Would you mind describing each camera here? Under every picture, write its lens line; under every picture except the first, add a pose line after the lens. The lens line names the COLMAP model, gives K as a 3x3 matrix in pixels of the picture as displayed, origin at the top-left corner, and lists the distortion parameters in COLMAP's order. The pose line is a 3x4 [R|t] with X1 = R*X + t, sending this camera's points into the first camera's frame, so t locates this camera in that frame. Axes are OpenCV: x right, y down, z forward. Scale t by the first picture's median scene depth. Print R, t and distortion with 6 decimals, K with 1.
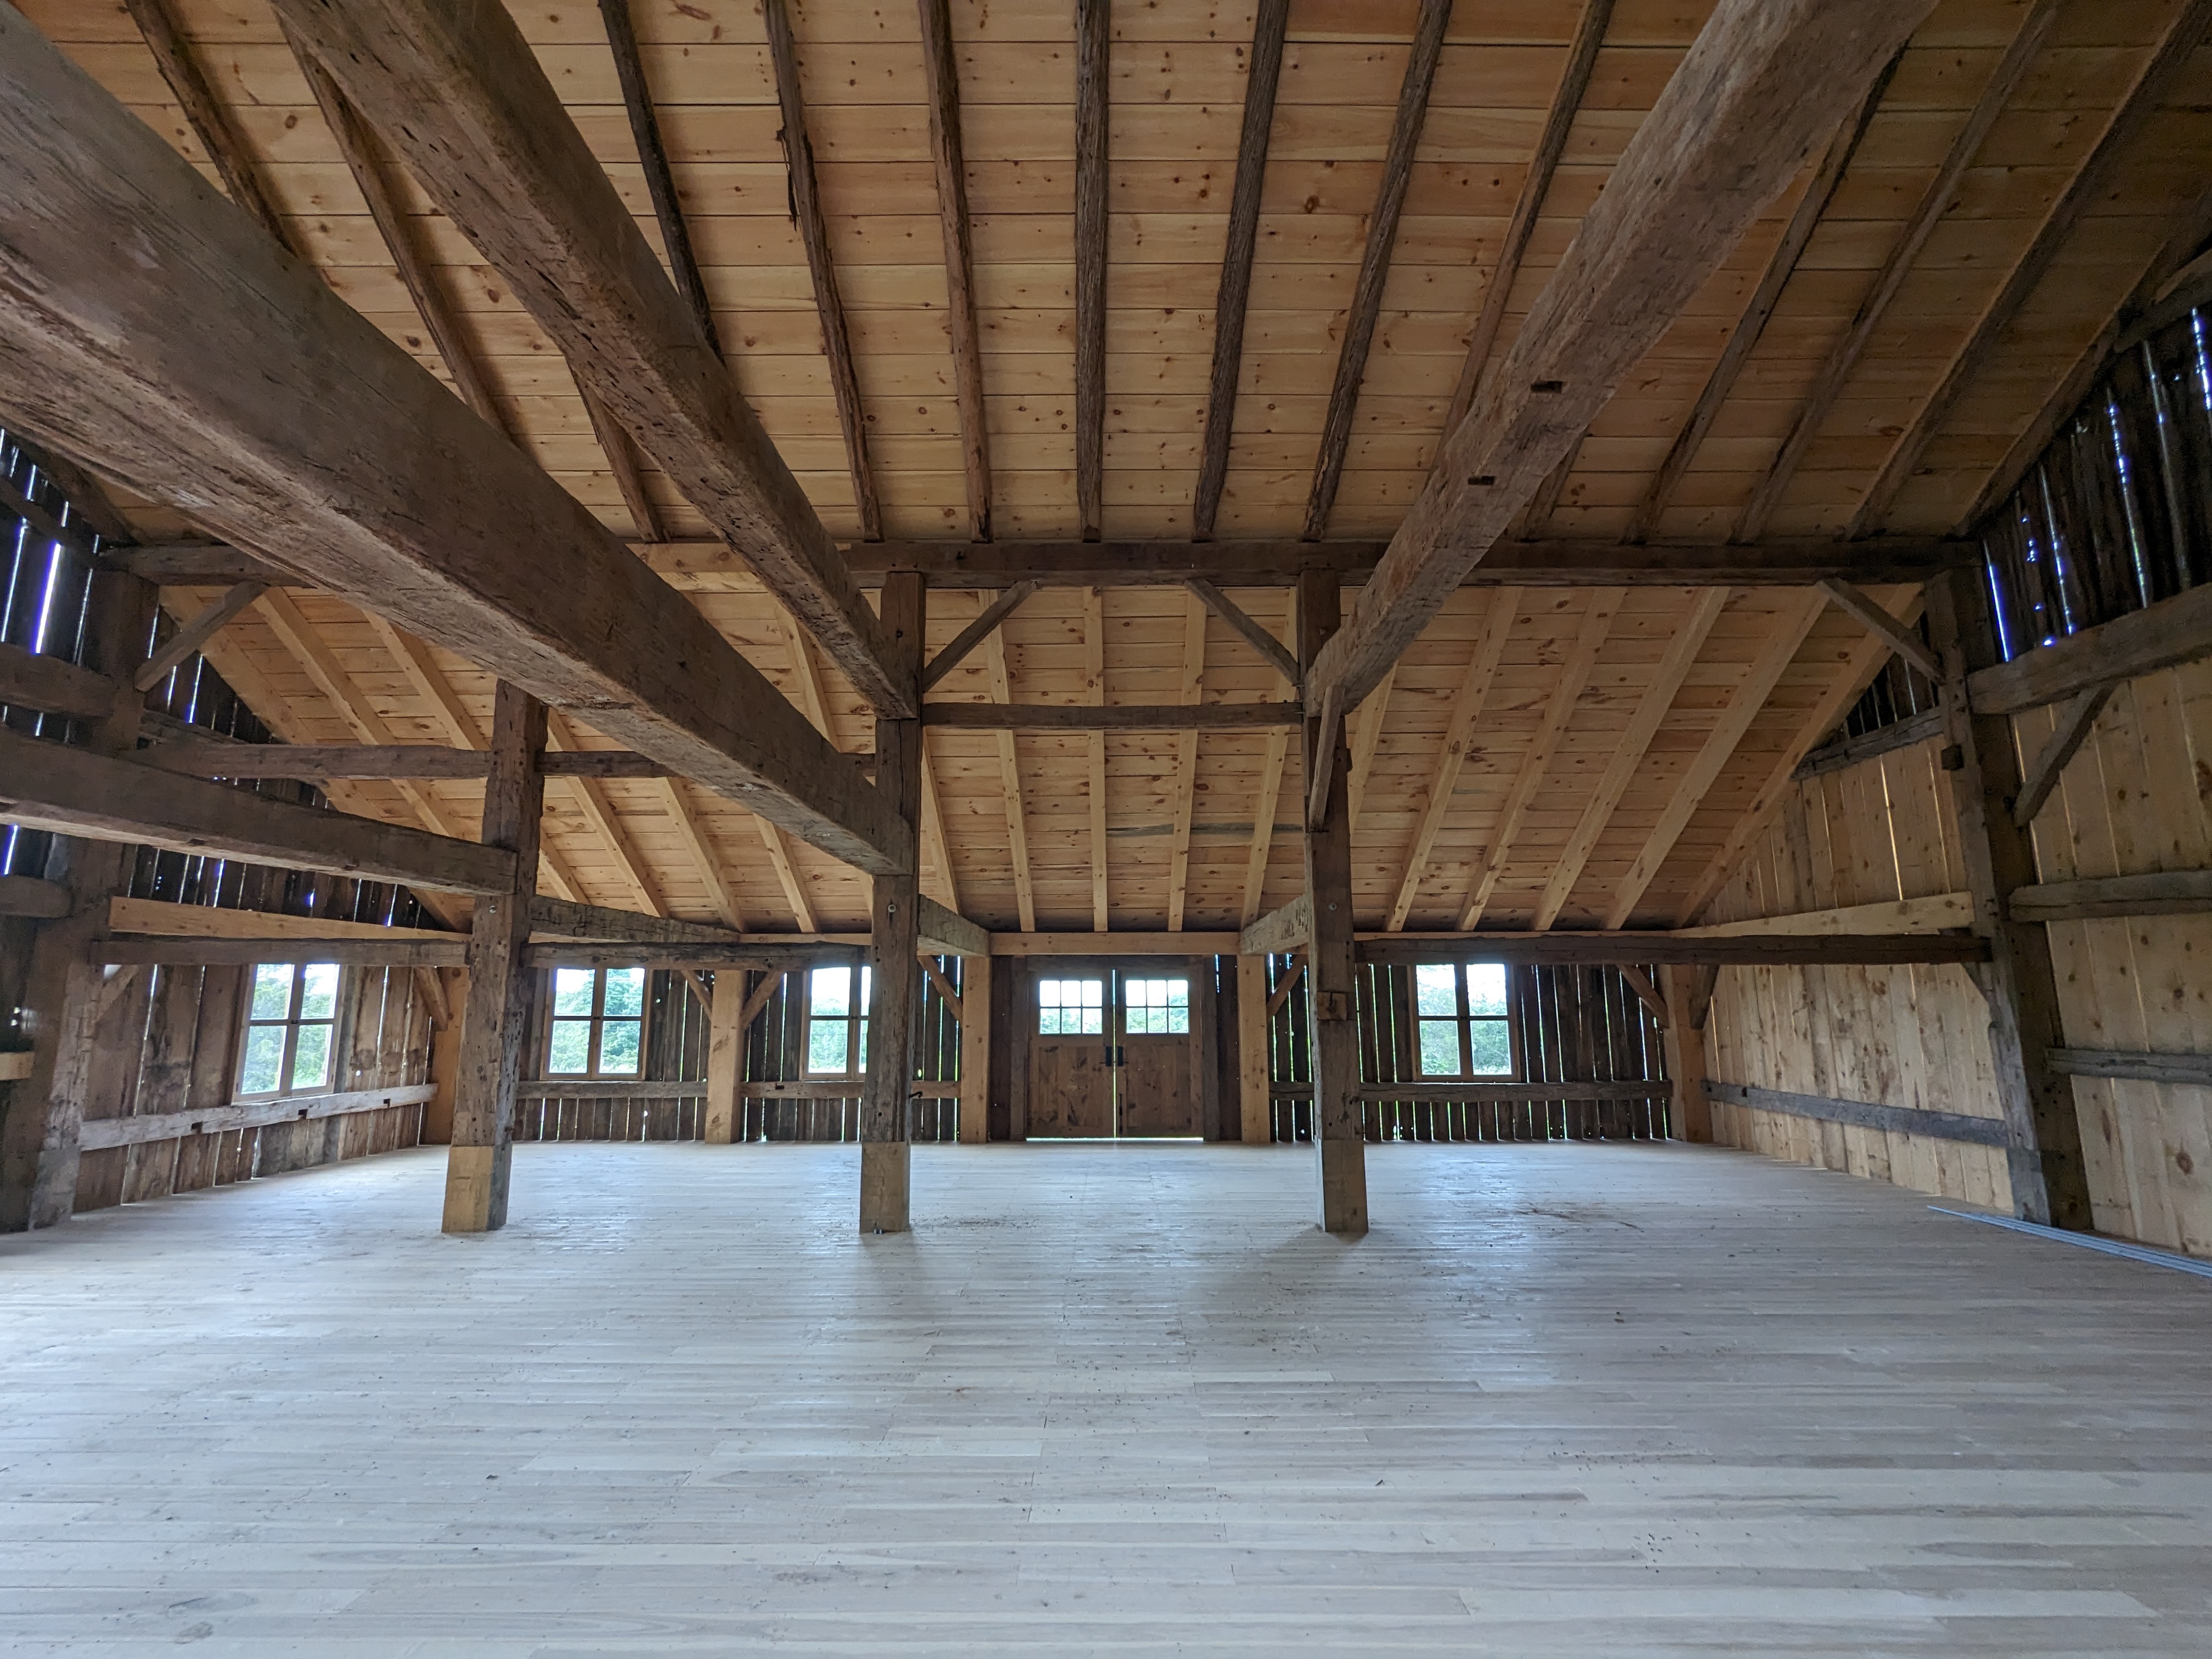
lens RADIAL K [[1039.0, 0, 1110.3], [0, 1039.0, 832.6], [0, 0, 1]] dist [-0.003093, 0.000043]
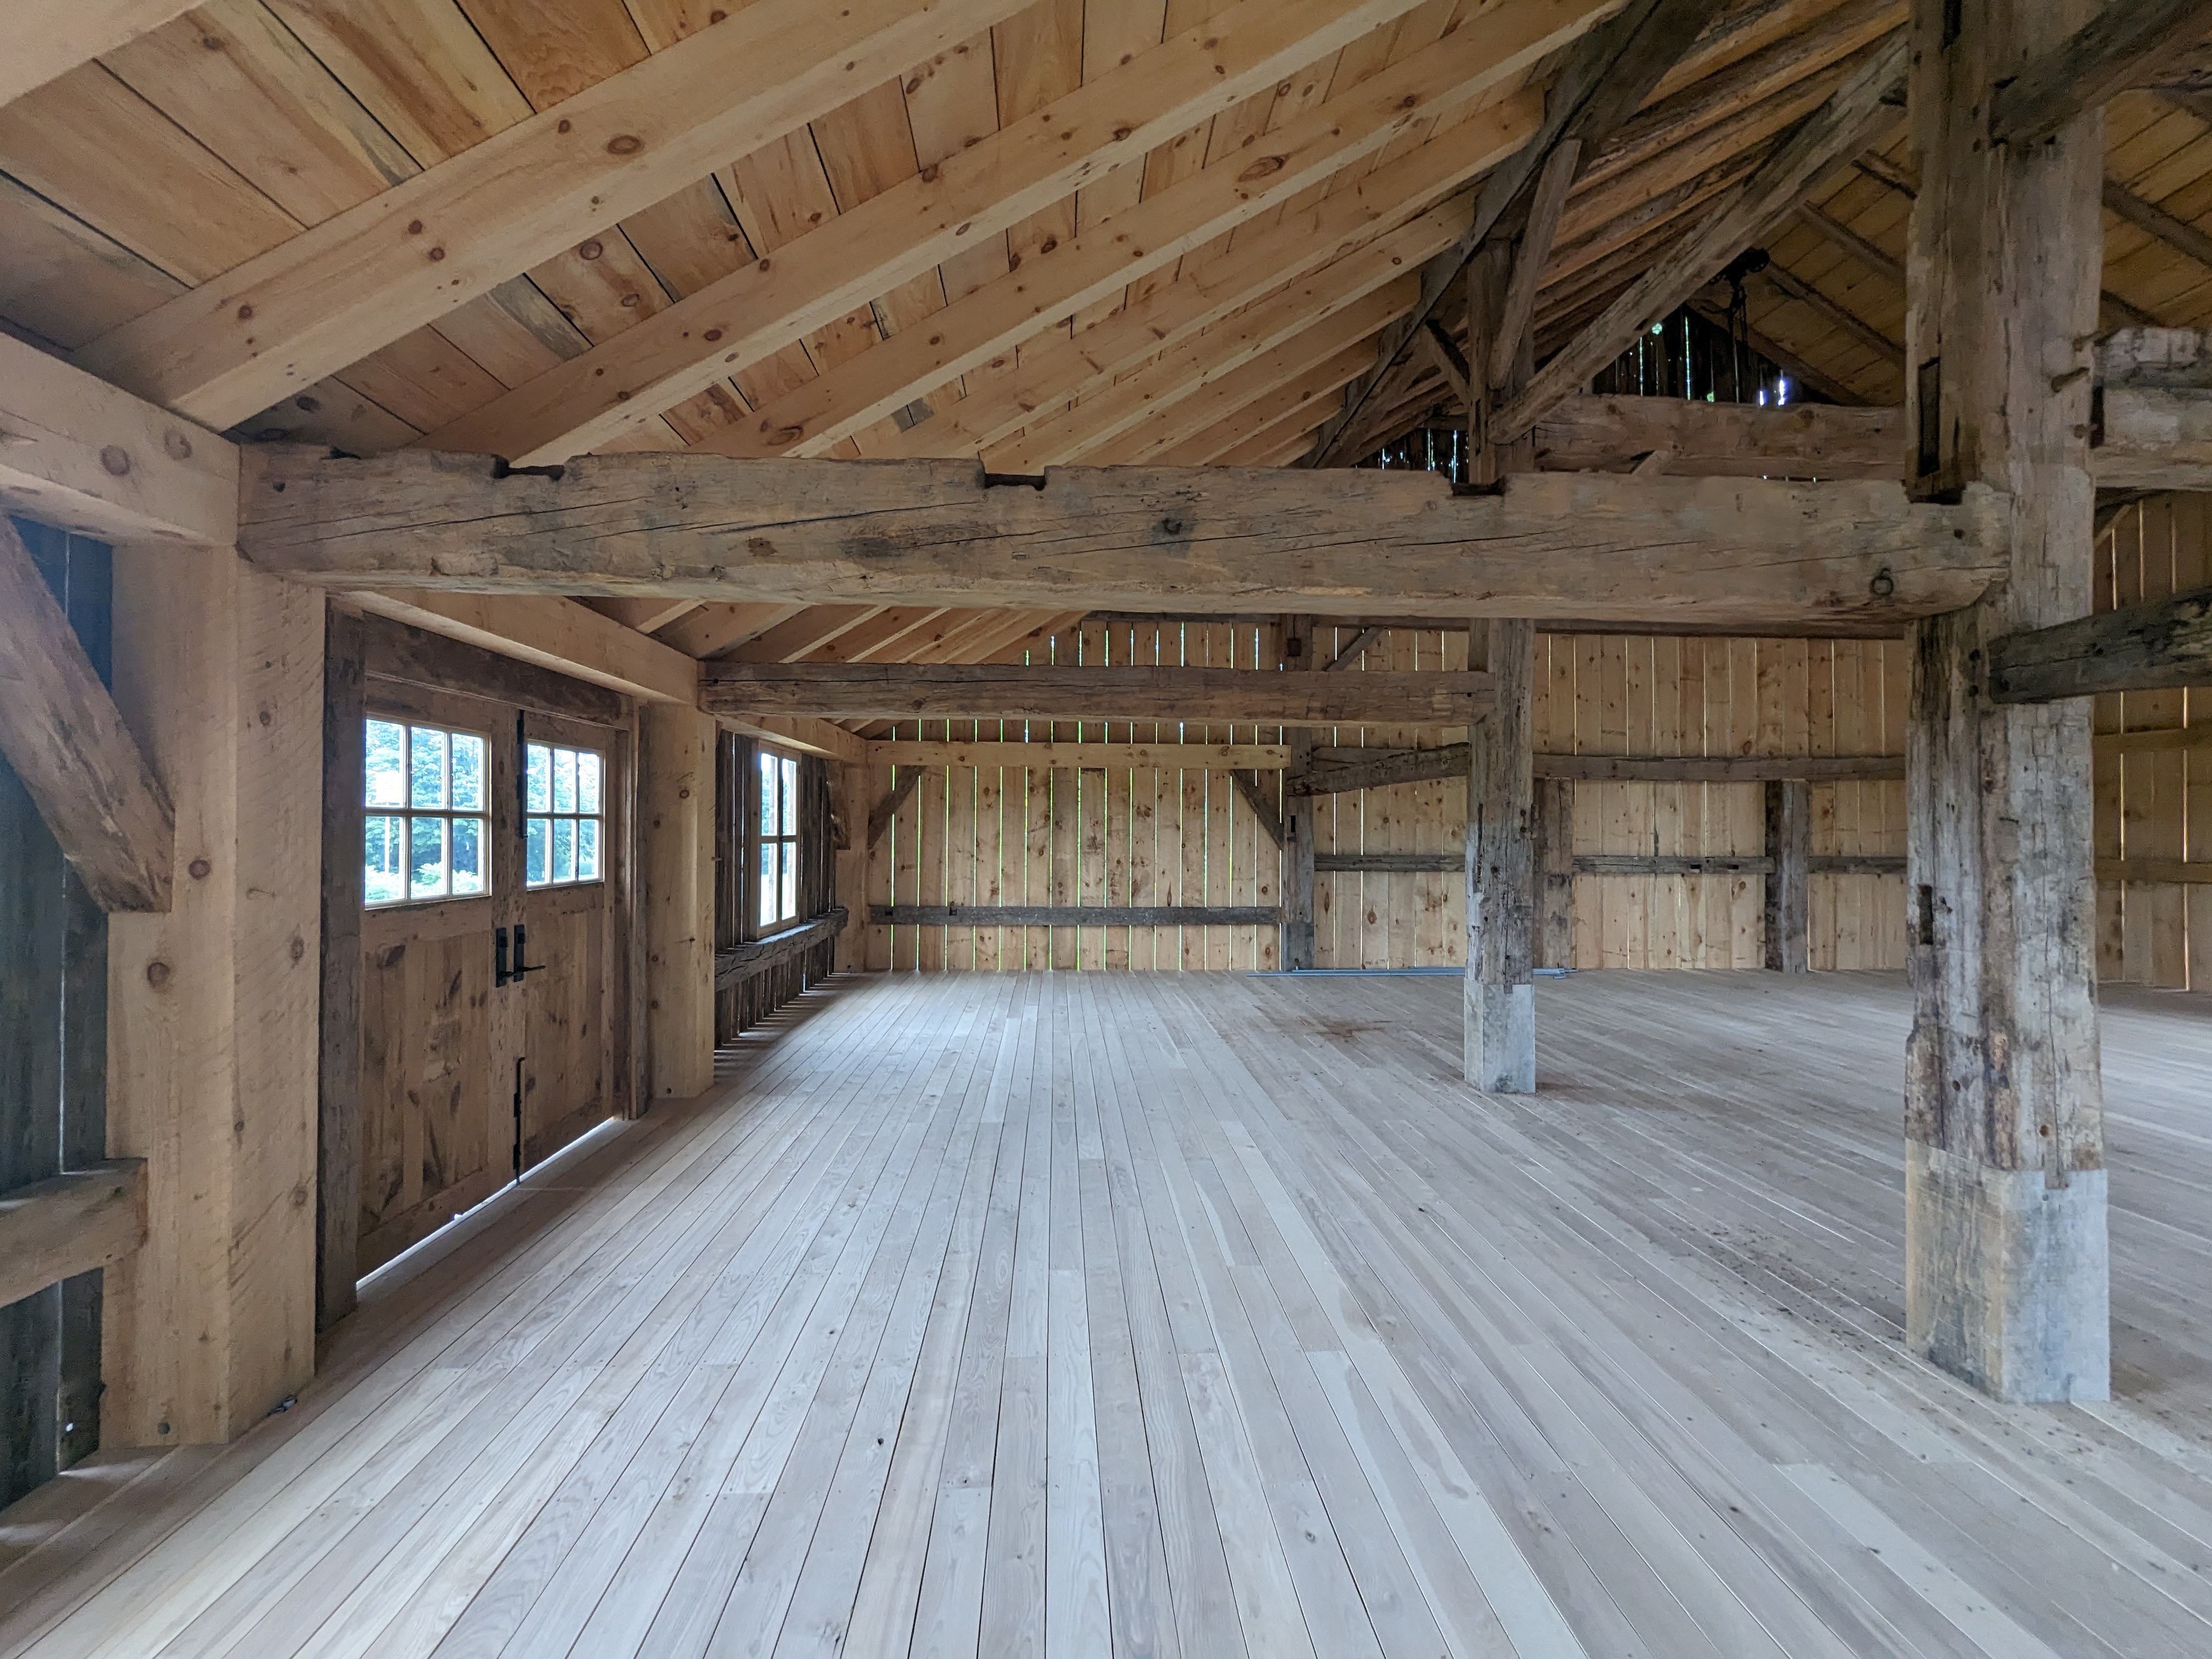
lens RADIAL K [[1039.0, 0, 1109.2], [0, 1039.0, 820.4], [0, 0, 1]] dist [-0.003093, 0.000043]
pose [[-0.055828, 0.011113, 0.998379, -0.437982], [-0.167903, 0.985593, -0.020360, 0.177282], [-0.984222, -0.168767, -0.053158, 1.022379]]
